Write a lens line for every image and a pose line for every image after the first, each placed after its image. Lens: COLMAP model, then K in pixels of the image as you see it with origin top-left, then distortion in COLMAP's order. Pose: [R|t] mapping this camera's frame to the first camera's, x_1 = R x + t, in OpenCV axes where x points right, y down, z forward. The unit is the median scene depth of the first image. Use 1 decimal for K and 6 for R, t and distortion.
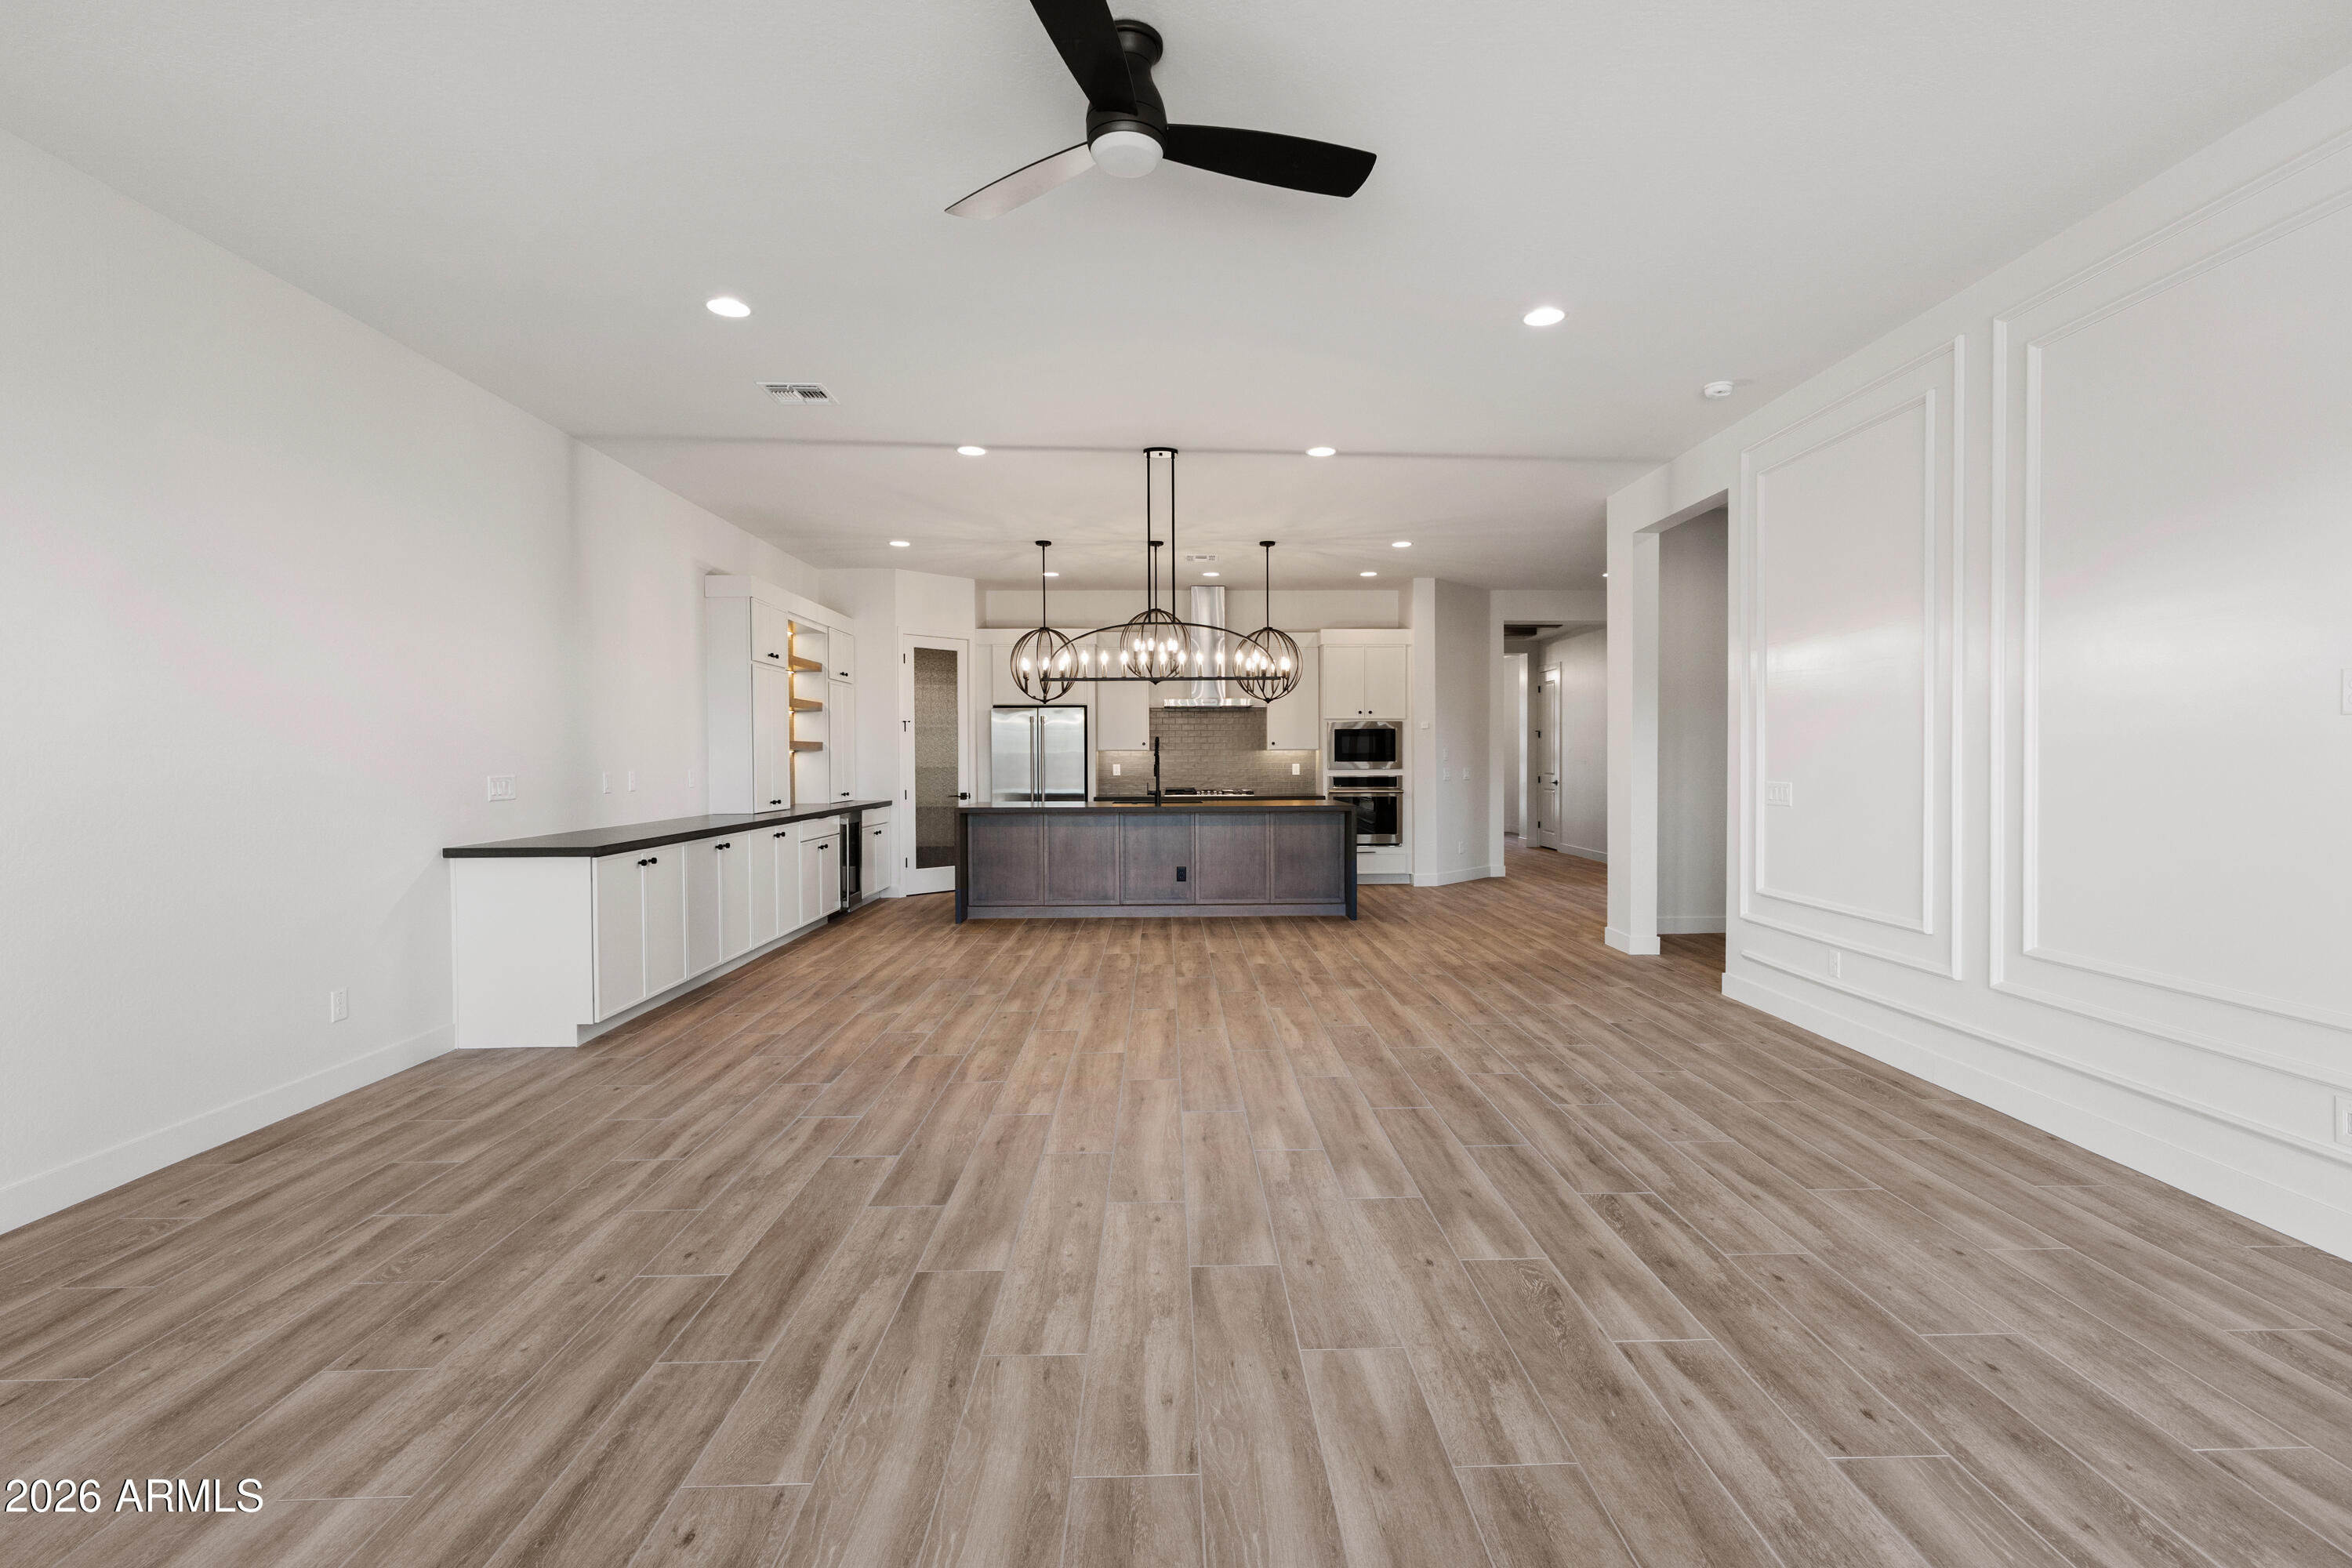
lens RADIAL K [[1098.6, 0, 1225.9], [0, 1098.6, 774.2], [0, 0, 1]] dist [-0.001832, 0.002940]
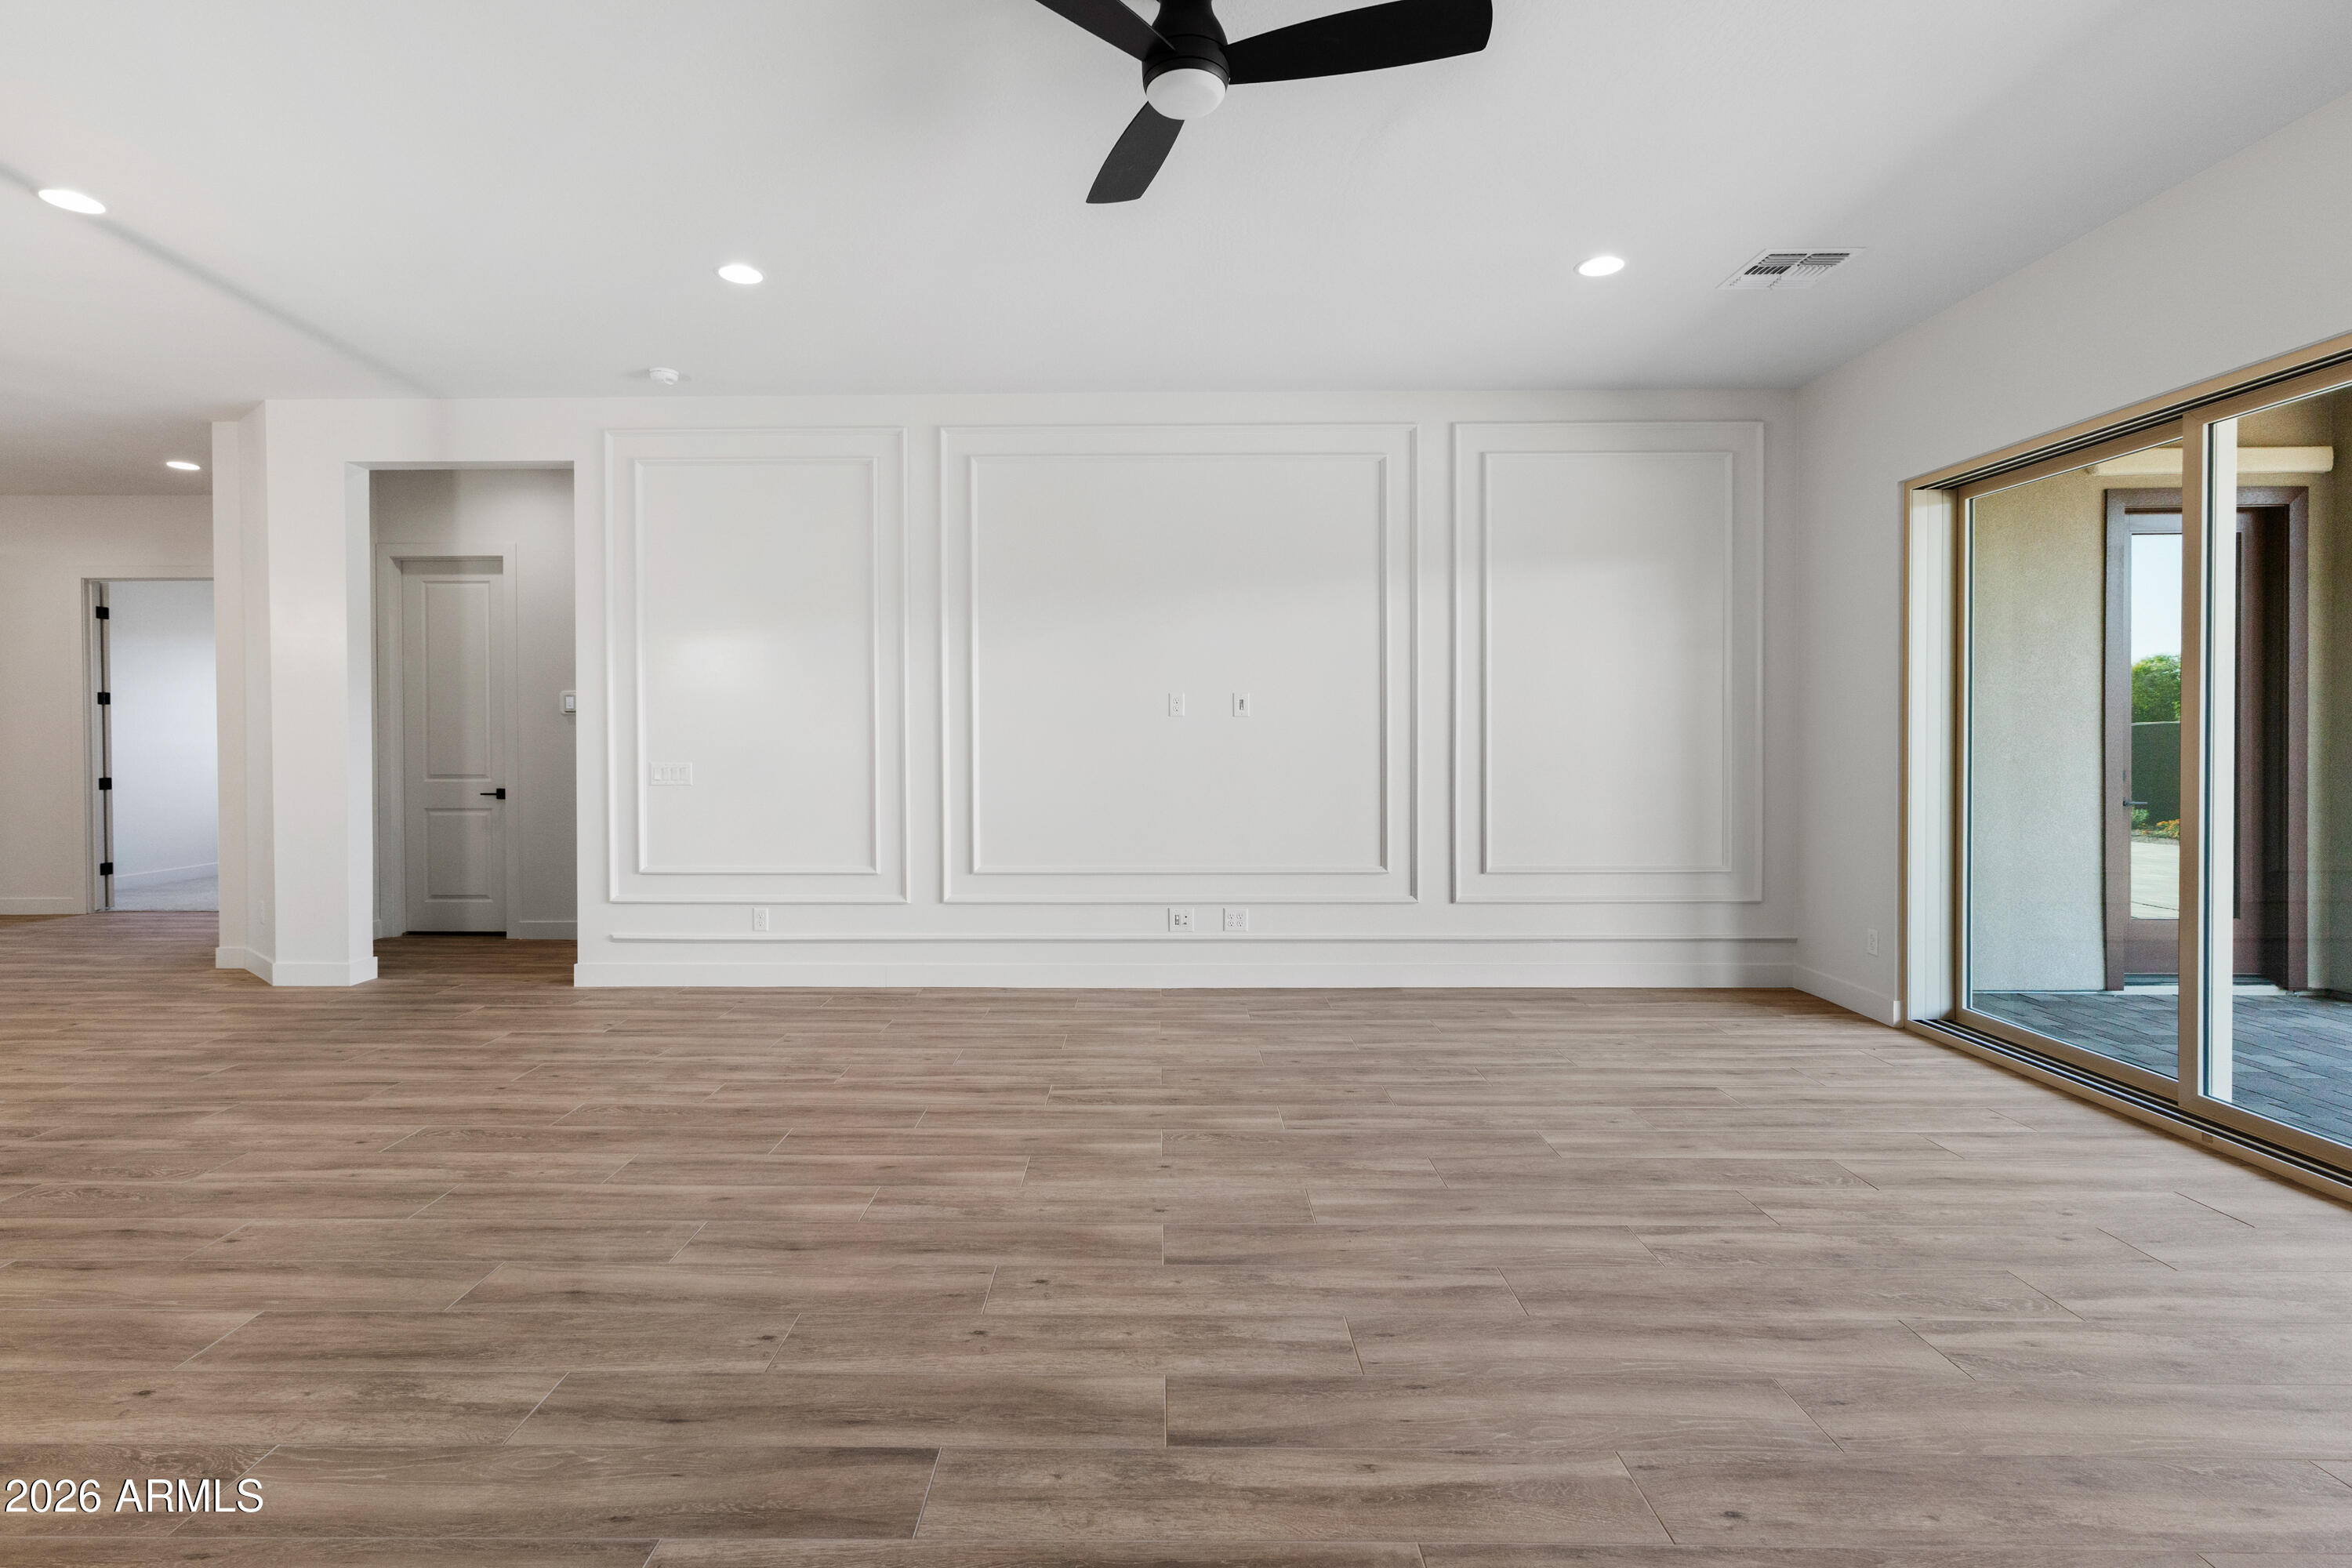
lens RADIAL K [[1098.6, 0, 1113.0], [0, 1098.6, 757.4], [0, 0, 1]] dist [-0.001832, 0.002940]
pose [[0.073280, -0.017118, 0.997165, -0.451600], [0.017931, 0.999714, 0.015844, -0.006730], [-0.997150, 0.016719, 0.073566, 0.439232]]
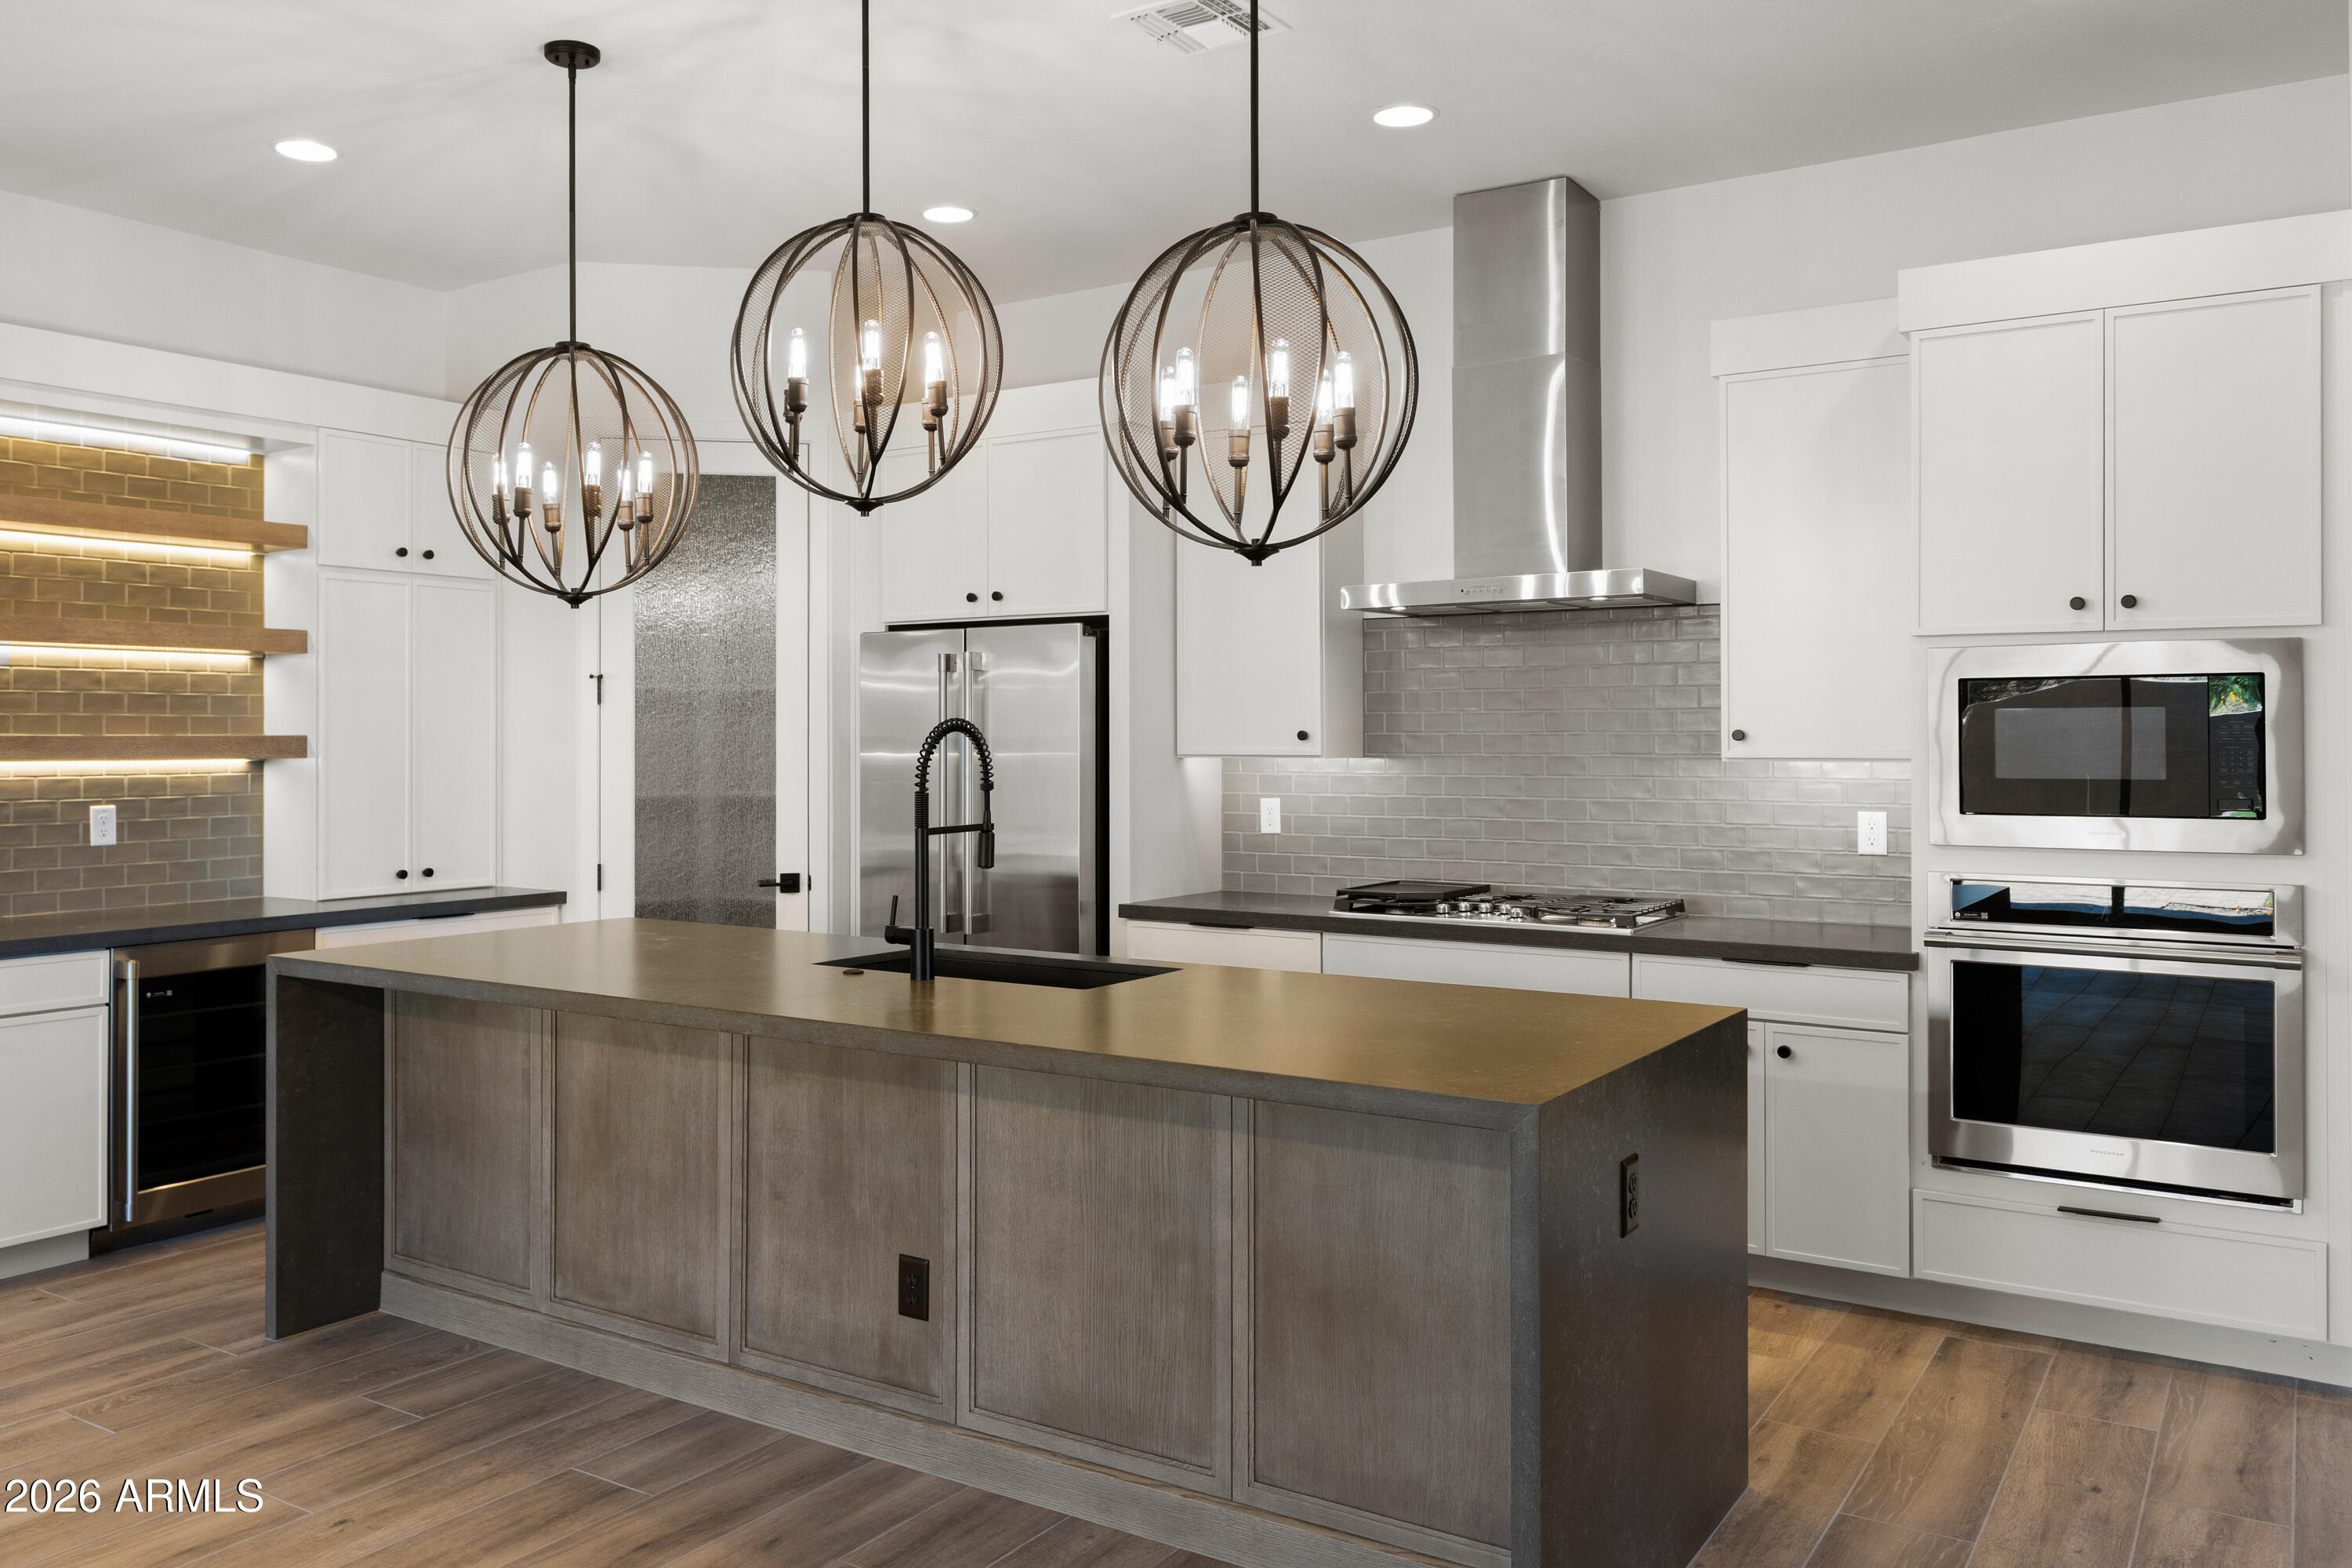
lens RADIAL K [[1864.8, 0, 1044.8], [0, 1864.8, 731.1], [0, 0, 1]] dist [0.005146, -0.004074]
pose [[0.793918, 0.000557, -0.608024, 0.337145], [-0.011211, 0.999843, -0.013723, -0.038334], [0.607921, 0.017712, 0.793800, 0.999663]]
